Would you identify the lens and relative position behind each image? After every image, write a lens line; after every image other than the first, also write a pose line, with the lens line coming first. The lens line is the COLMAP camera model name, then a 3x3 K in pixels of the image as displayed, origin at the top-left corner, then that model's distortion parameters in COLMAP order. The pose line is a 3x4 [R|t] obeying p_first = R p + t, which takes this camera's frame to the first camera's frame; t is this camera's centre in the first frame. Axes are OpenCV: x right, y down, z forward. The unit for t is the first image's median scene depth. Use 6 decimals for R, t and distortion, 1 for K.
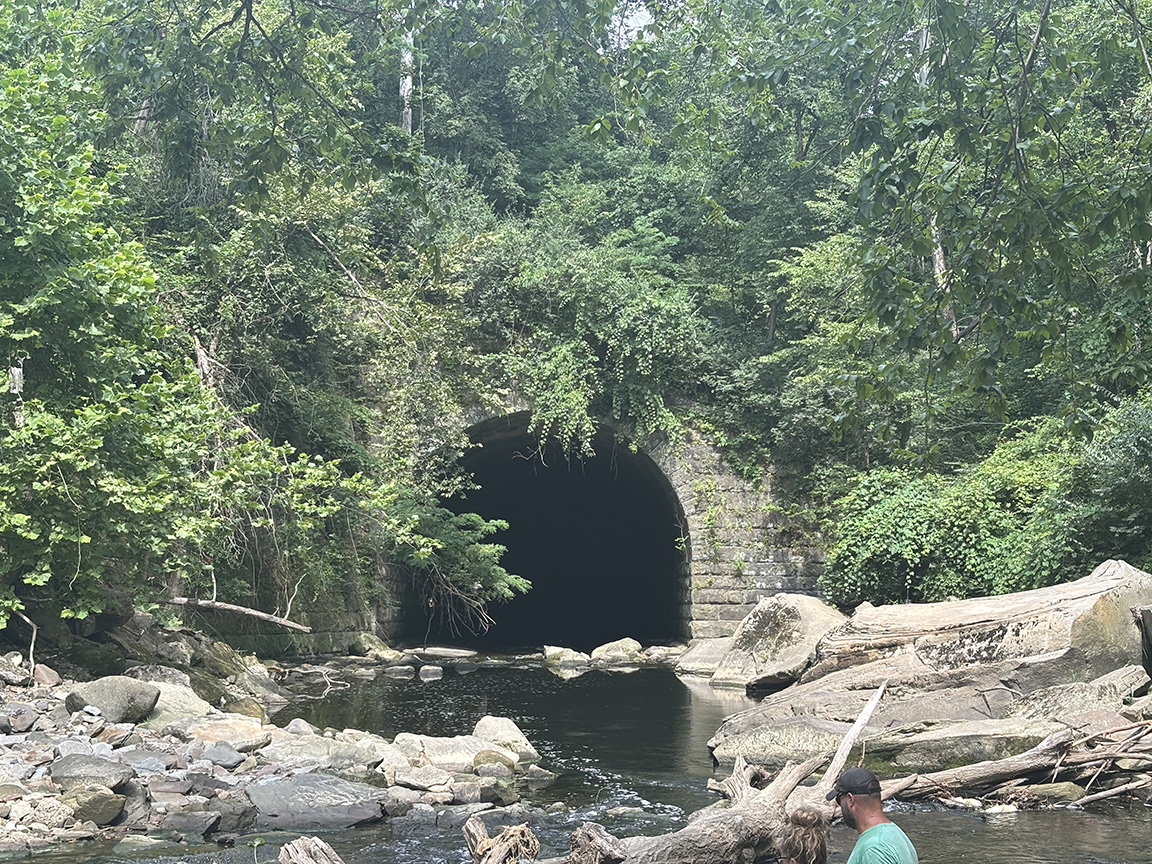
lens RADIAL K [[1749.6, 0, 576.3], [0, 1749.6, 432.4], [0, 0, 1]] dist [0.066155, 0.000000]
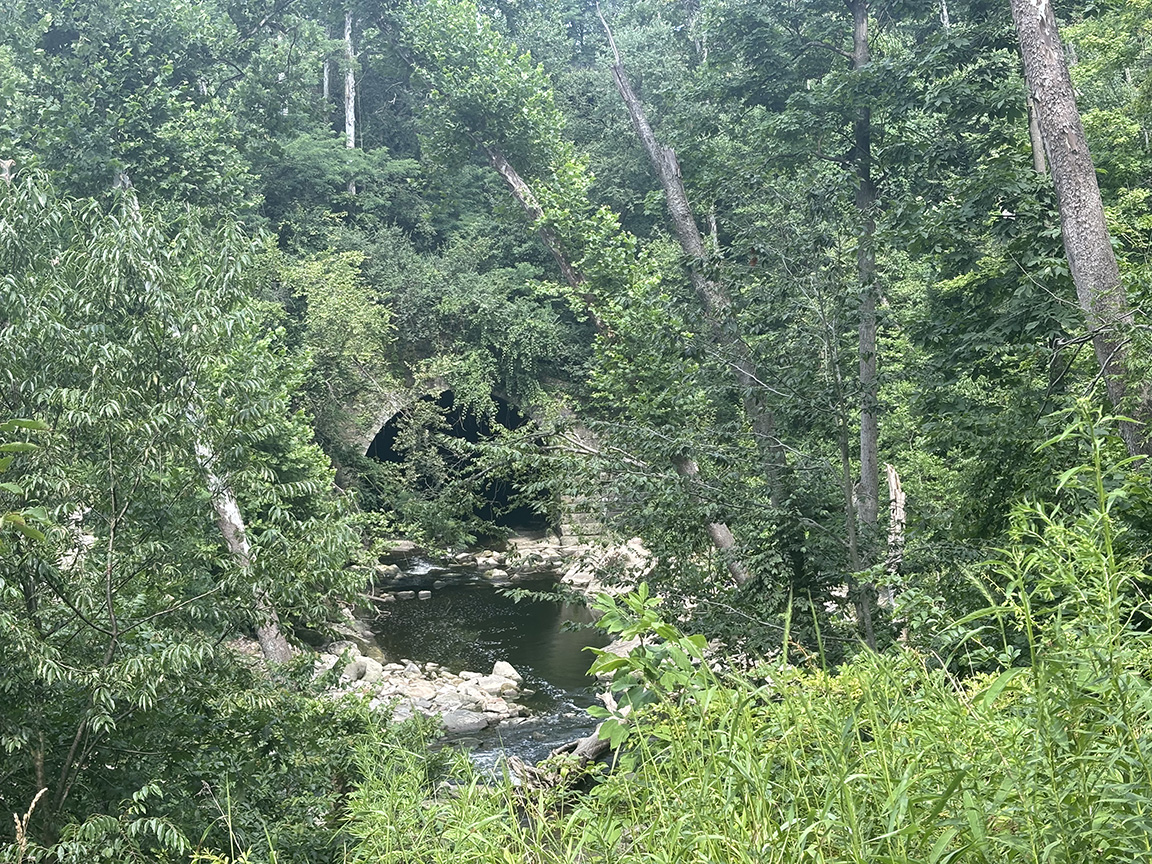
lens RADIAL K [[1749.6, 0, 576.0], [0, 1749.6, 431.8], [0, 0, 1]] dist [0.066155, 0.000000]
pose [[0.994731, -0.042267, 0.093397, -0.064044], [0.028533, 0.989199, 0.143775, -0.198799], [-0.098465, -0.140353, 0.985193, -0.530663]]
